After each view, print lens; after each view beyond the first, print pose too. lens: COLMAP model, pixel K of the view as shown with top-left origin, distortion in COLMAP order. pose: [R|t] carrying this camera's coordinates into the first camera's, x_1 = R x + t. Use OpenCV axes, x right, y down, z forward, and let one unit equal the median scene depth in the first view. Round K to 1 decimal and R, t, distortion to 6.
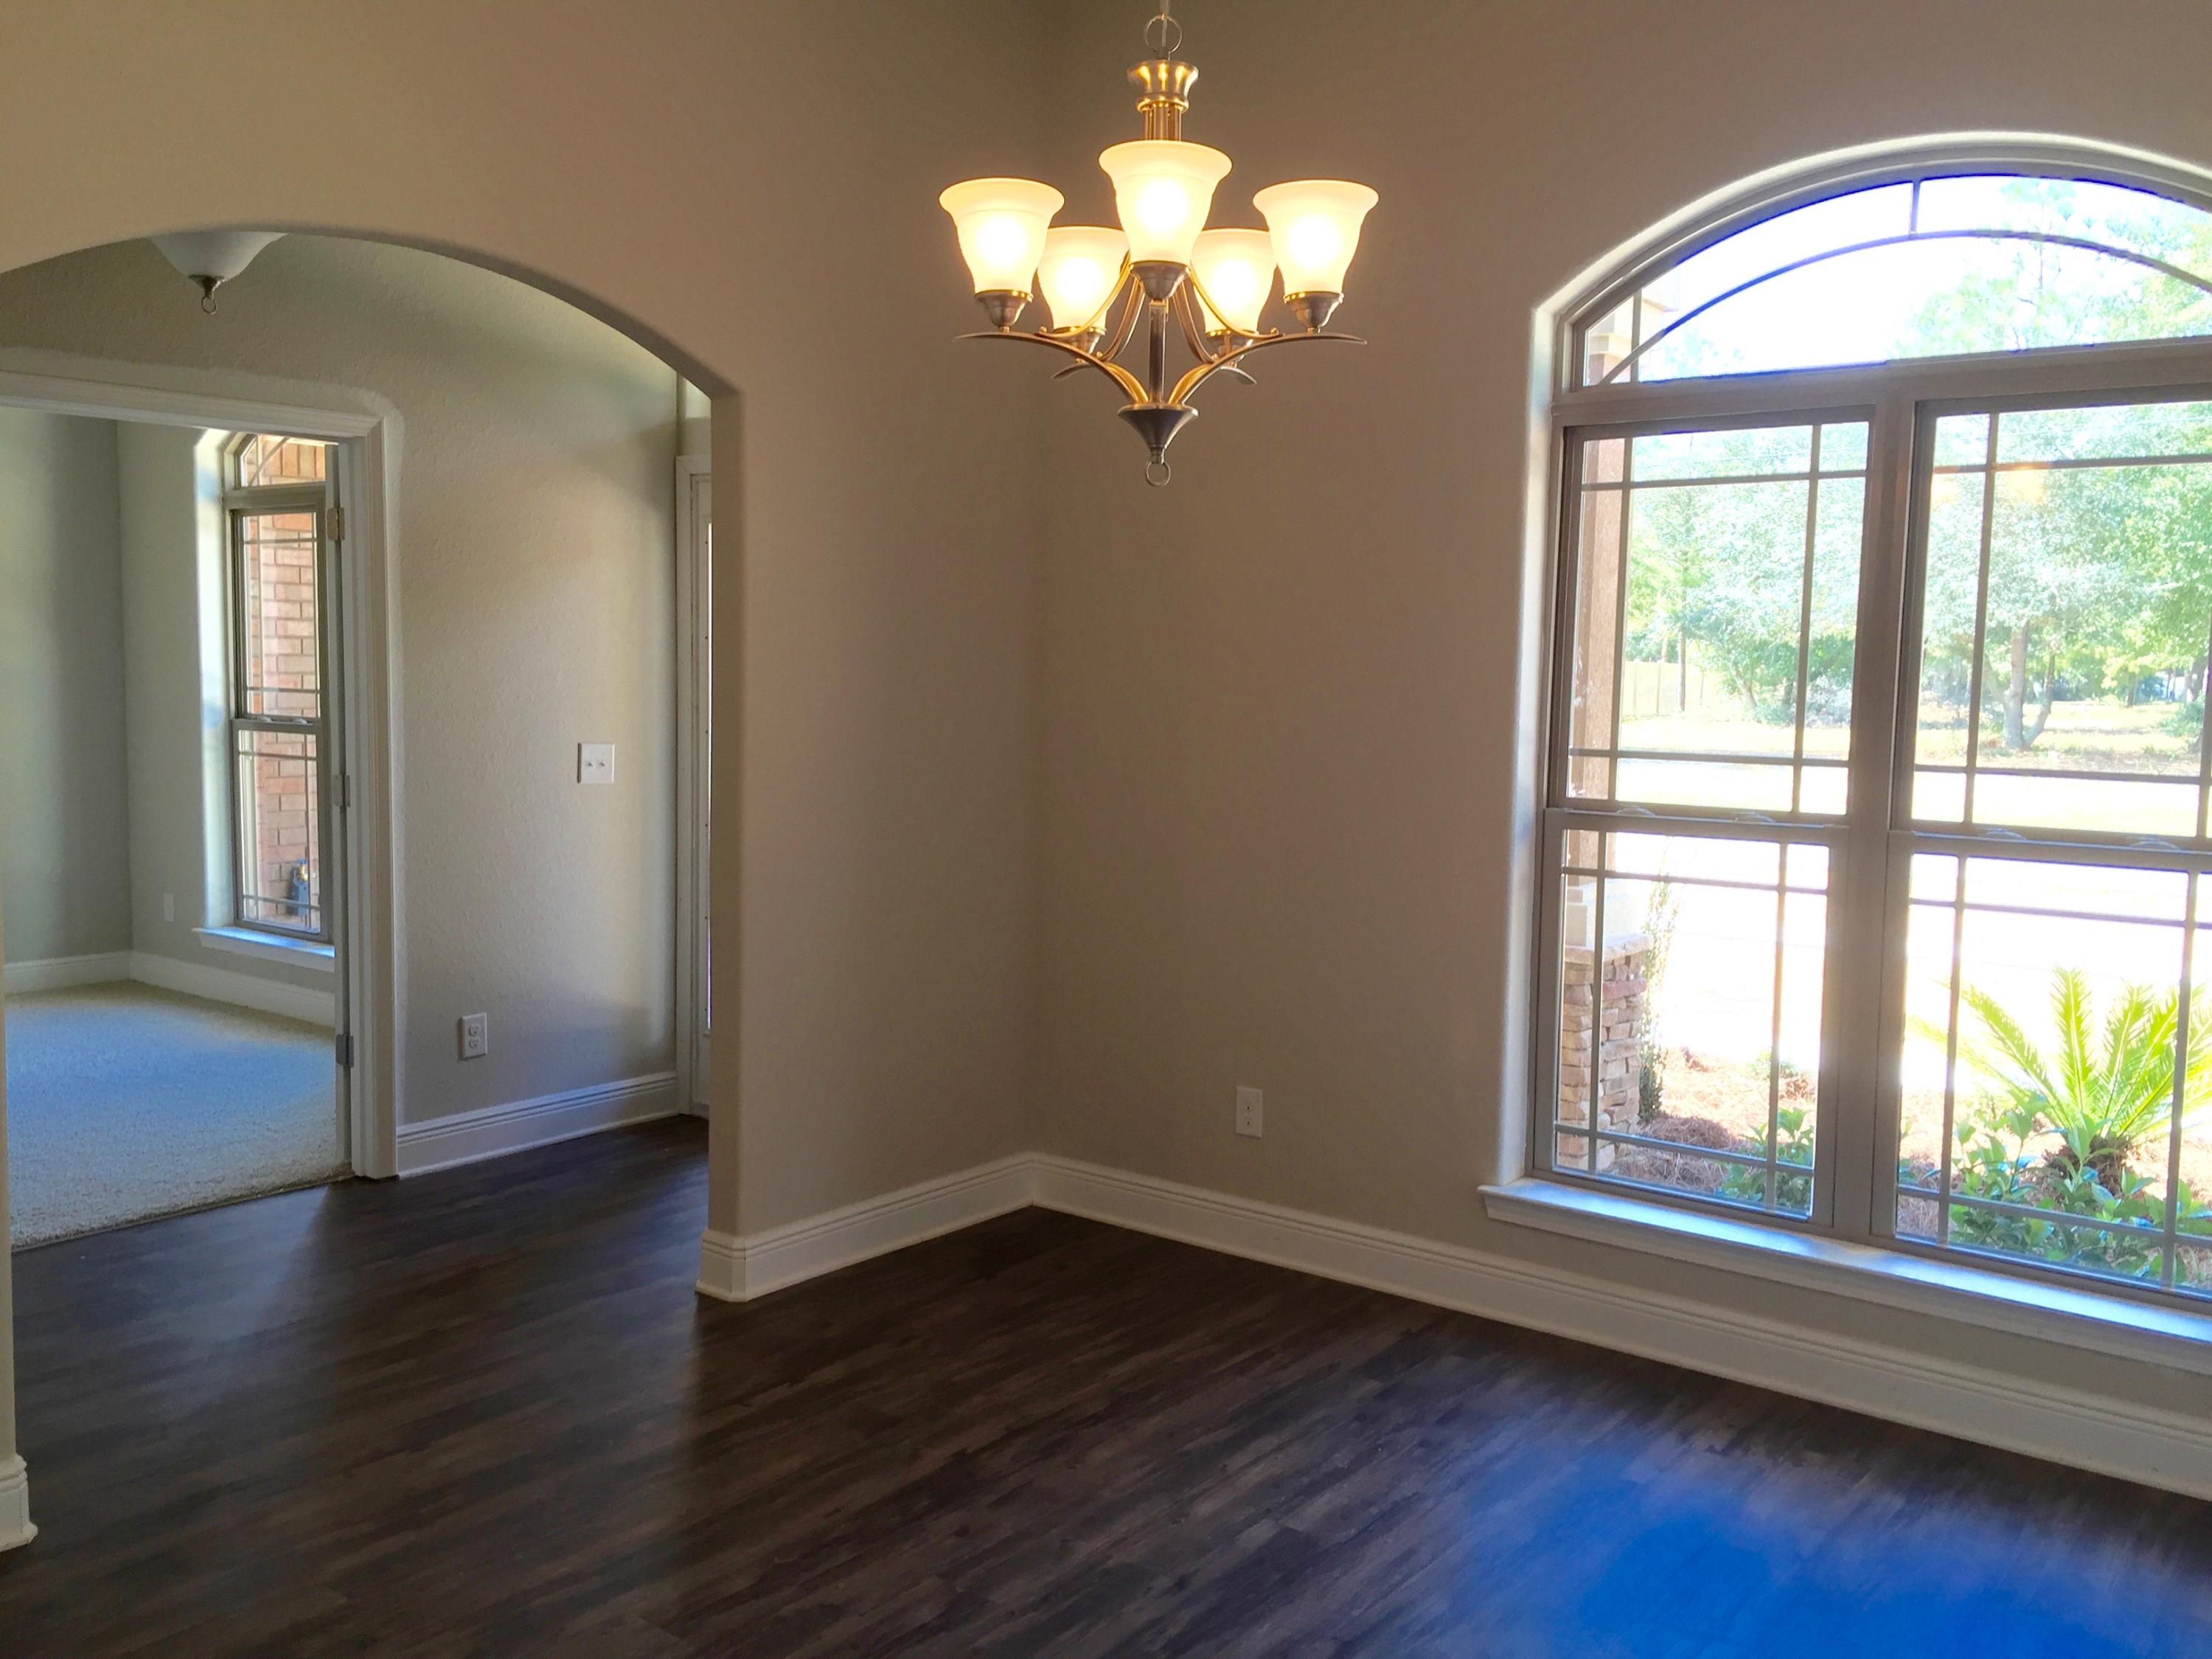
lens RADIAL K [[1900.3, 0, 1109.7], [0, 1900.3, 815.5], [0, 0, 1]] dist [0.012803, -0.001201]
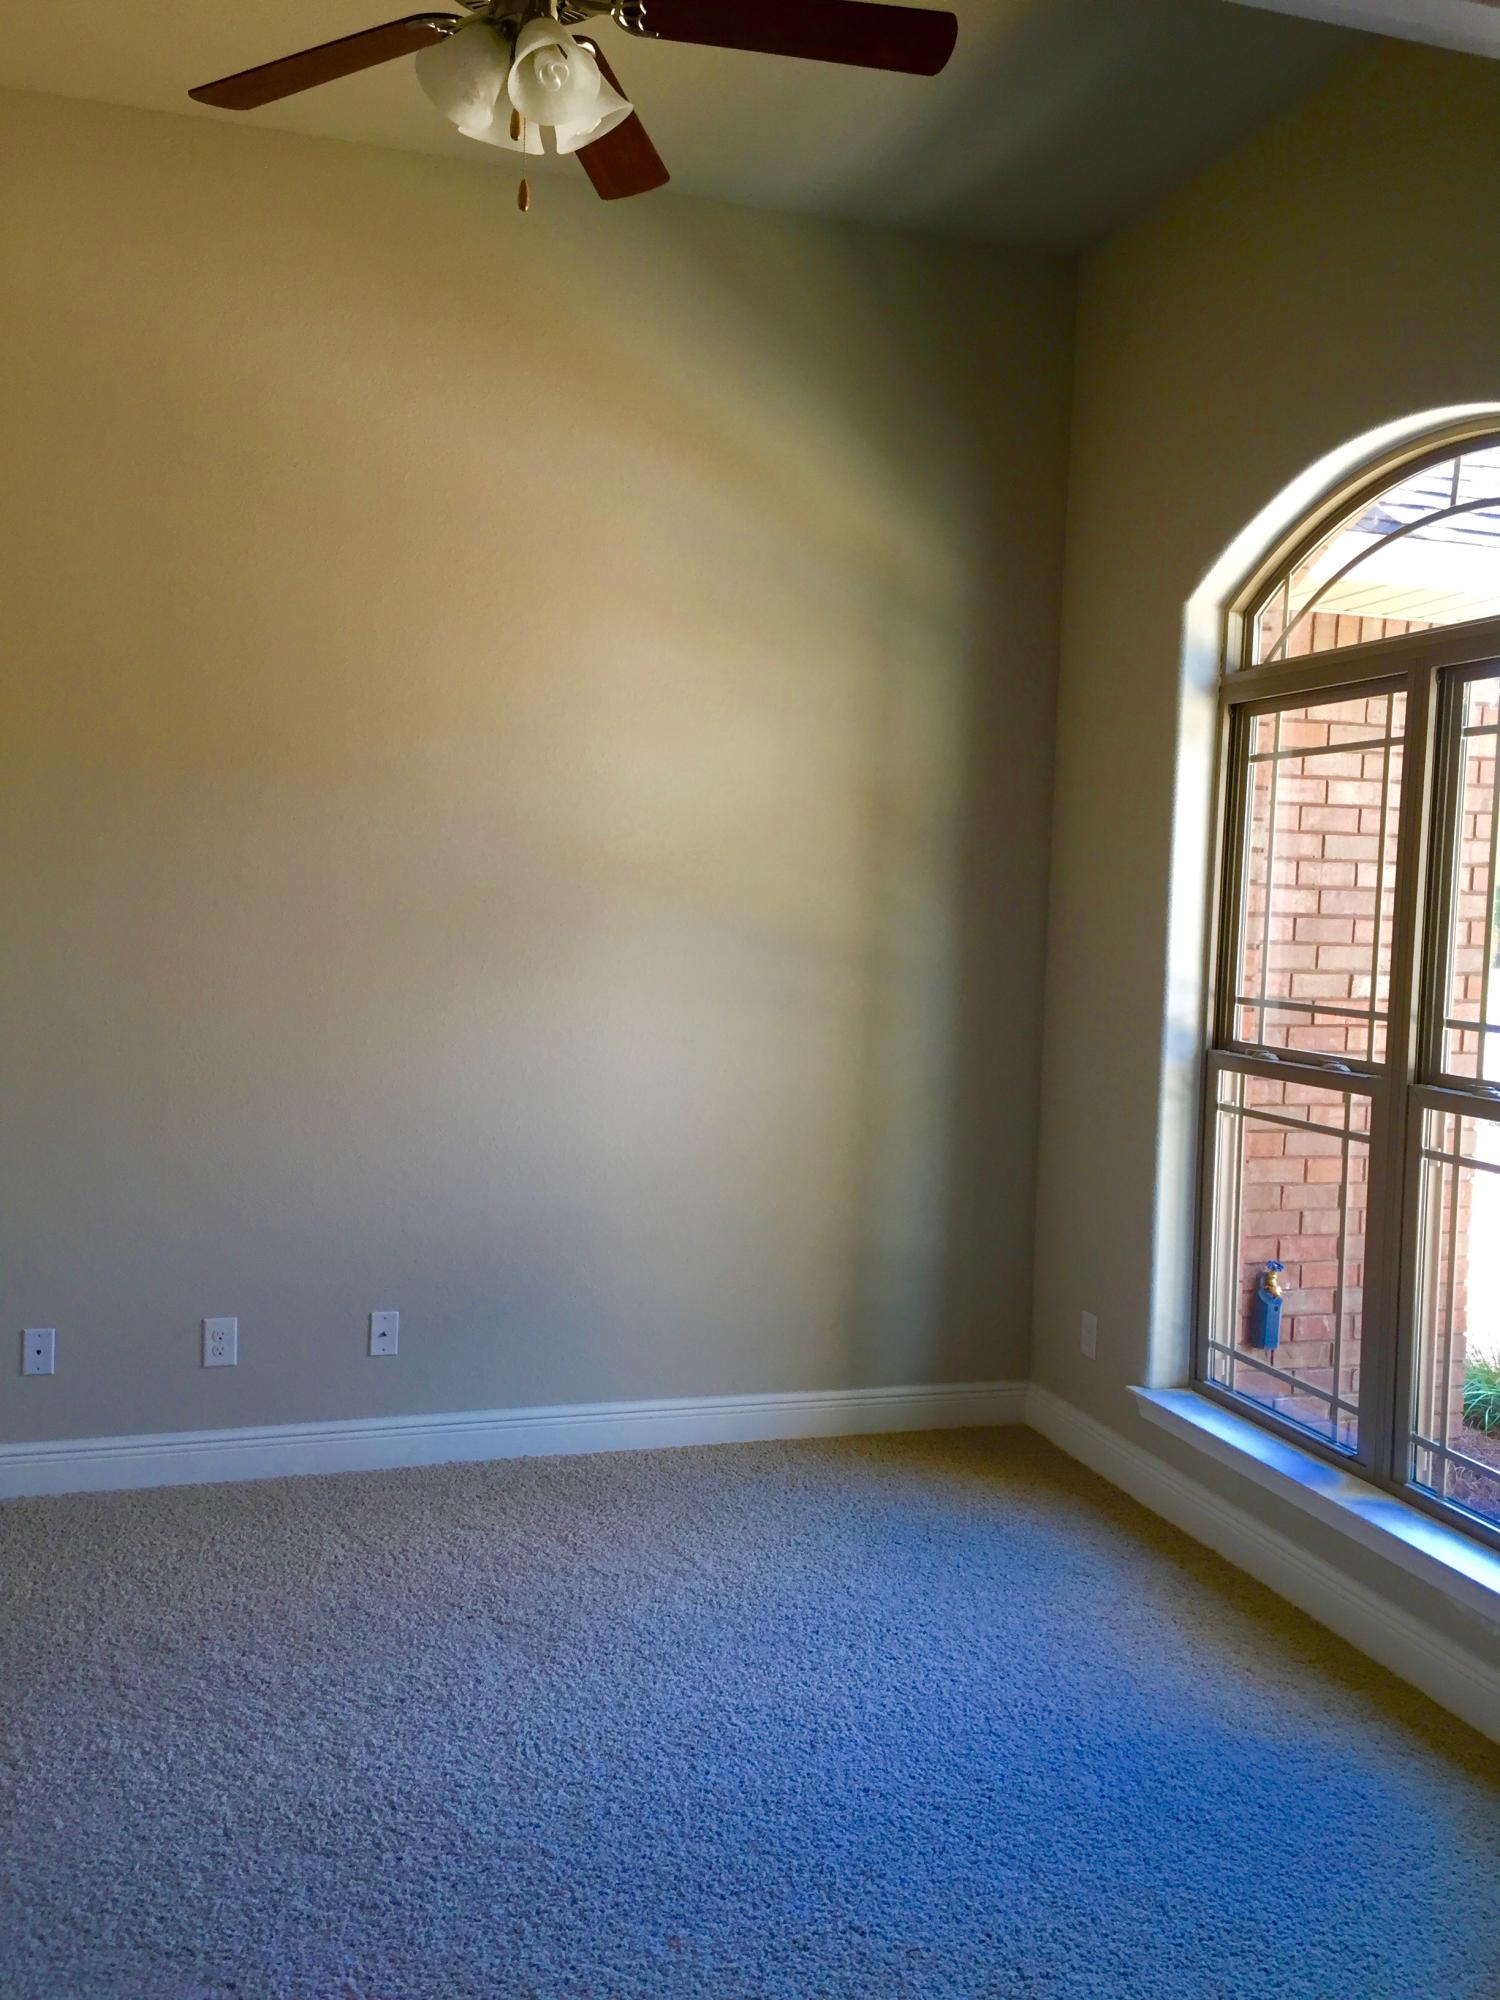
lens RADIAL K [[1718.2, 0, 754.6], [0, 1718.2, 987.8], [0, 0, 1]] dist [0.012803, -0.001201]
pose [[0.821520, 0.040900, -0.568711, -0.270442], [-0.067352, 0.997402, -0.025561, -0.046896], [0.566188, 0.059302, 0.822140, 0.469419]]
